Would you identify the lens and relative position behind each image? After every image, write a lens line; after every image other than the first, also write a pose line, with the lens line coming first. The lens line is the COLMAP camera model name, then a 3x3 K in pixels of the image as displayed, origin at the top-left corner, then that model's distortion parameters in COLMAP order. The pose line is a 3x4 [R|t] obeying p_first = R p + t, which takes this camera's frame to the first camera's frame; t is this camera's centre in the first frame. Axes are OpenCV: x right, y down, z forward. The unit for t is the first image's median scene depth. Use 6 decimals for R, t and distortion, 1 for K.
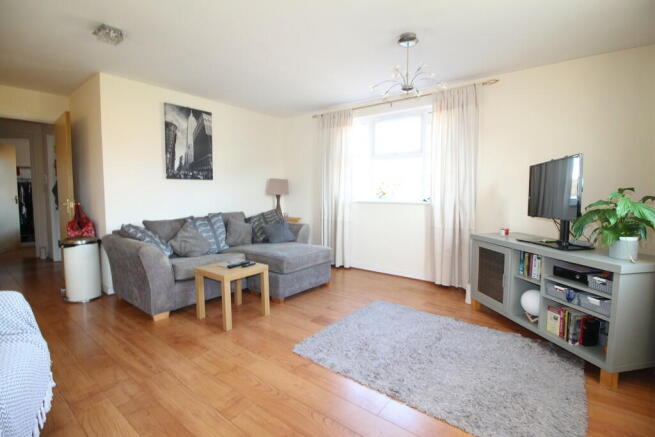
lens RADIAL K [[311.9, 0, 327.5], [0, 311.9, 217.7], [0, 0, 1]] dist [-0.003697, -0.000582]
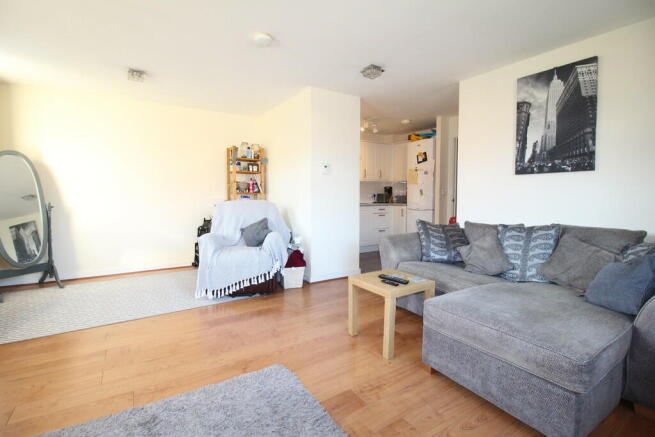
lens RADIAL K [[311.9, 0, 327.9], [0, 311.9, 212.6], [0, 0, 1]] dist [-0.003697, -0.000582]
pose [[-0.325026, 0.054200, -0.944151, 0.378366], [-0.088269, 0.992260, 0.087348, -0.053529], [0.941577, 0.111729, -0.317726, 0.779555]]
